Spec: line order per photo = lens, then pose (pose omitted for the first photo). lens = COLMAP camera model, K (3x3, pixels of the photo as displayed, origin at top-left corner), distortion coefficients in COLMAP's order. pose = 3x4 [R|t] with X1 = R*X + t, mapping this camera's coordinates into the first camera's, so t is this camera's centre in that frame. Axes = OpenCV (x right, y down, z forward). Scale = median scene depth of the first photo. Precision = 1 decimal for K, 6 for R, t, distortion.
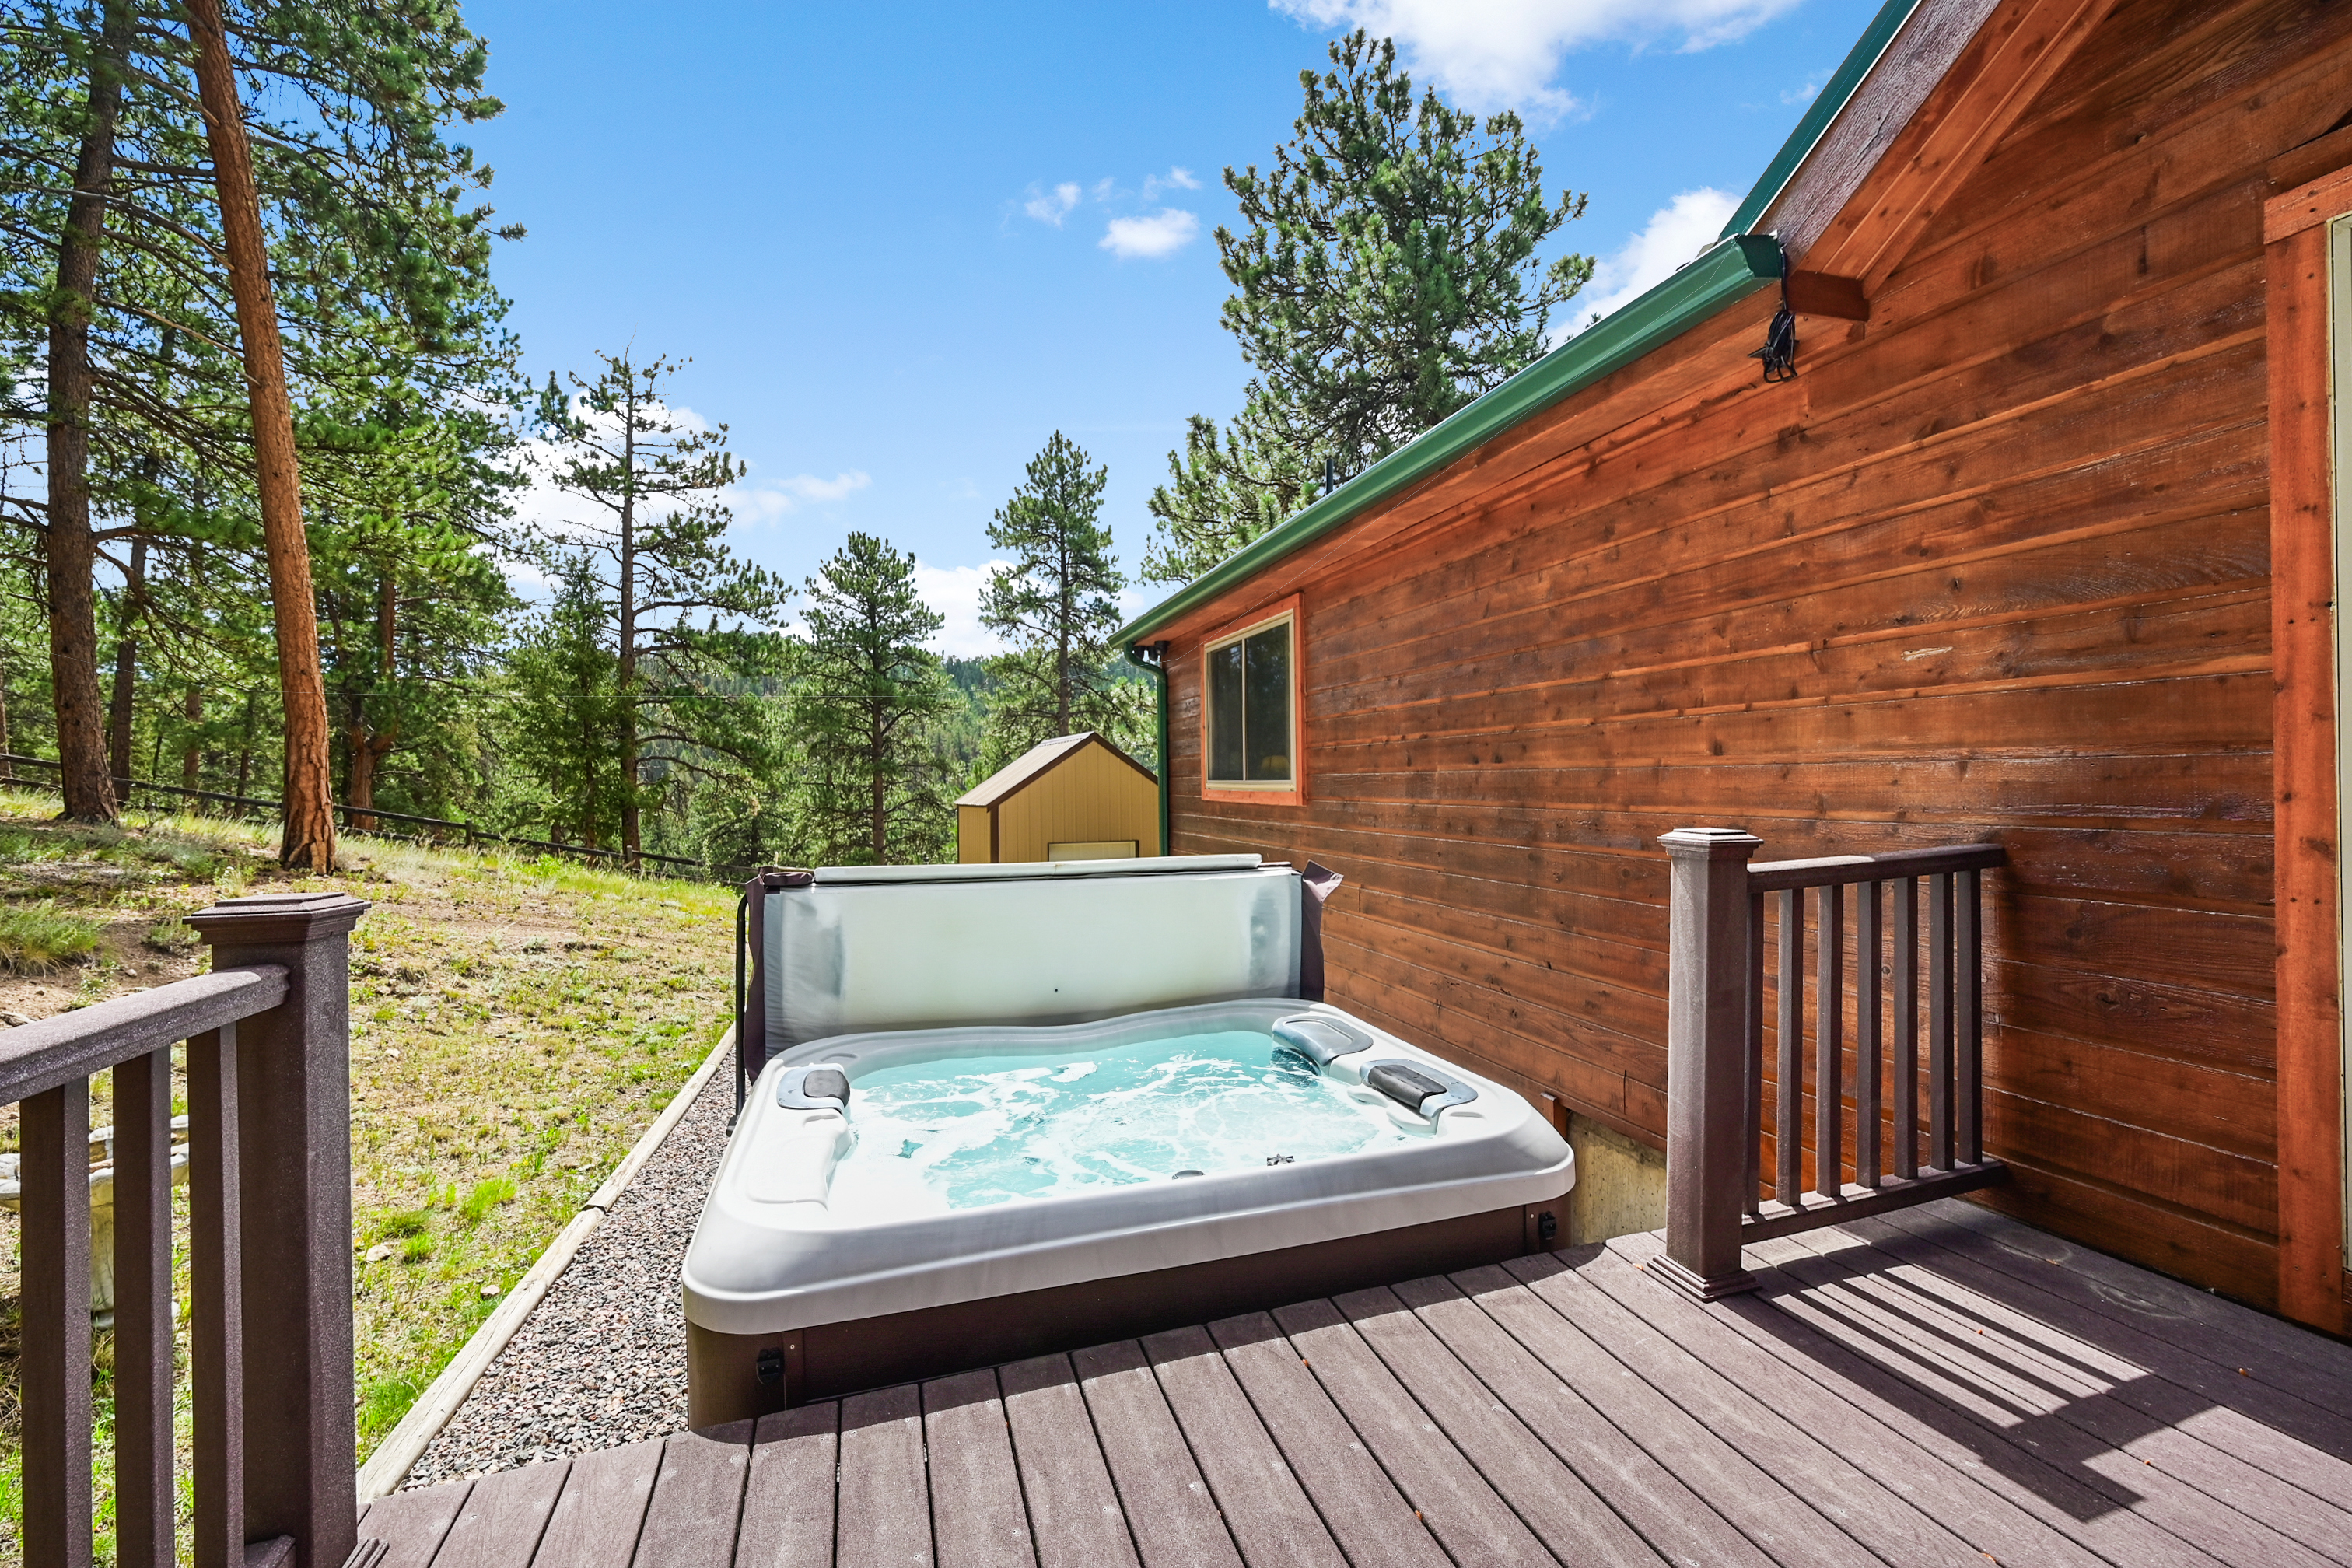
lens RADIAL K [[952.4, 0, 1176.3], [0, 952.4, 777.3], [0, 0, 1]] dist [-0.001405, 0.000071]
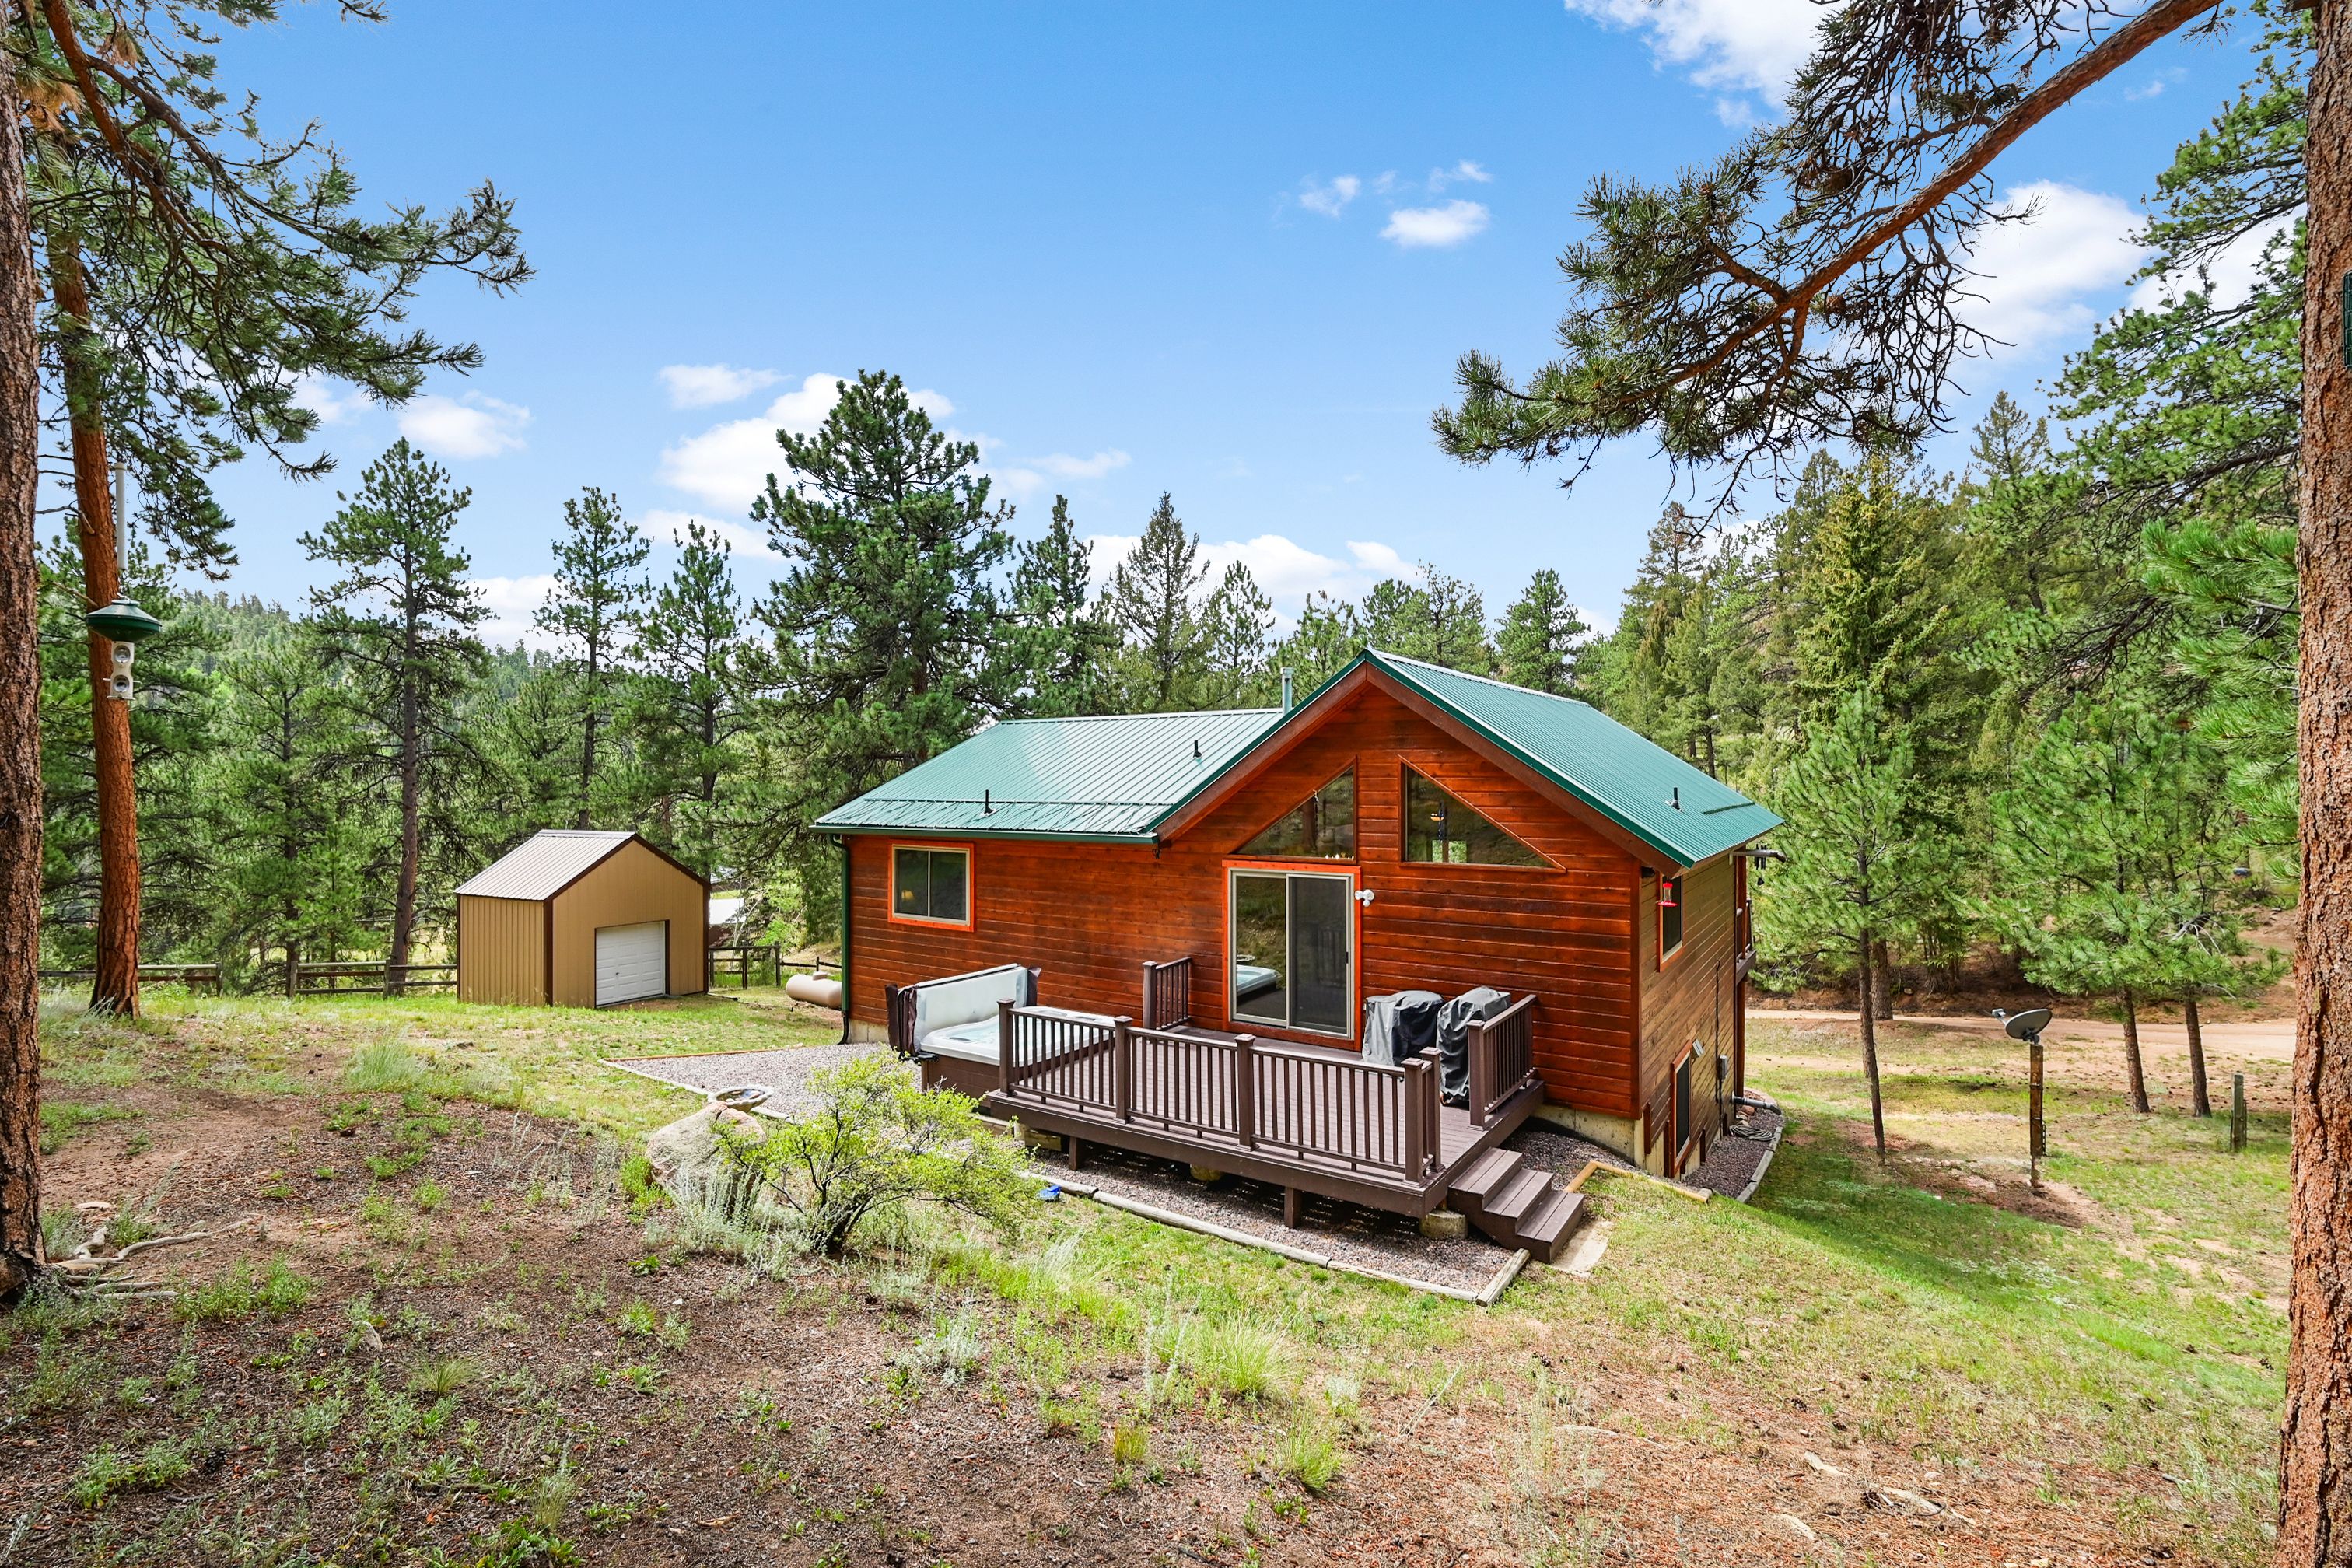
lens RADIAL K [[1016.5, 0, 1176.0], [0, 1016.5, 784.0], [0, 0, 1]] dist [-0.000957, -0.000135]
pose [[0.781347, 0.012138, 0.623979, -0.268619], [-0.011761, 0.999920, -0.004725, -0.084258], [-0.623986, -0.003647, 0.781427, -0.329617]]
